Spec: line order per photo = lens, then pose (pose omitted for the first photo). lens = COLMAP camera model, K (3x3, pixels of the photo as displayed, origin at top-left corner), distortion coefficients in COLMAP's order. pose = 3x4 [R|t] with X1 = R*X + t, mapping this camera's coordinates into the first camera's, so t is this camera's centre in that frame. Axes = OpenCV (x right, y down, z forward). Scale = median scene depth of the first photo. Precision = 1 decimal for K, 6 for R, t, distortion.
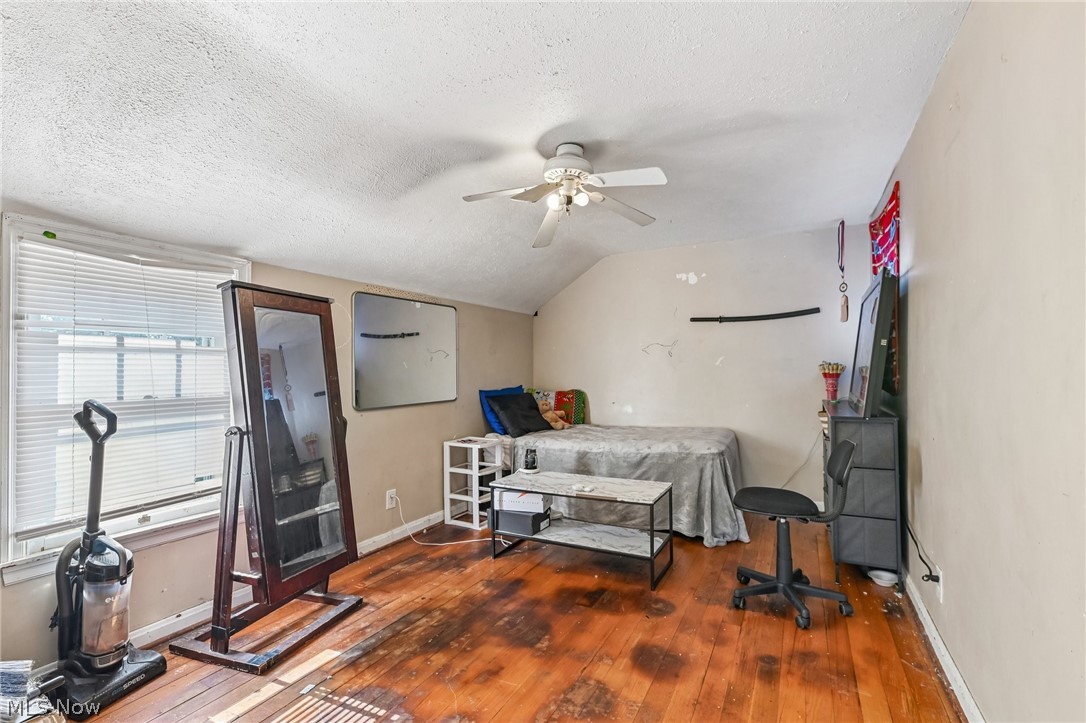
lens RADIAL K [[505.1, 0, 546.6], [0, 505.1, 366.2], [0, 0, 1]] dist [-0.014478, -0.000326]
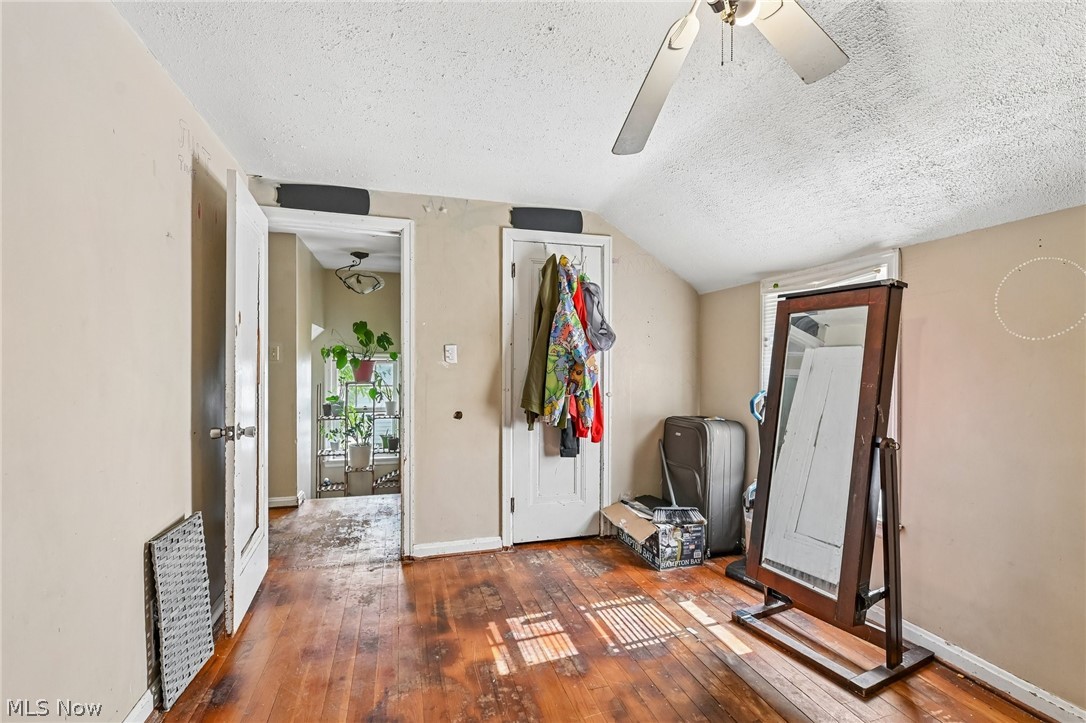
lens RADIAL K [[505.1, 0, 546.6], [0, 505.1, 366.2], [0, 0, 1]] dist [-0.014478, -0.000326]
pose [[-0.729871, 0.000372, -0.683585, 0.592903], [0.003451, 0.999989, -0.003141, -0.003911], [0.683577, -0.004651, -0.729864, 1.565765]]
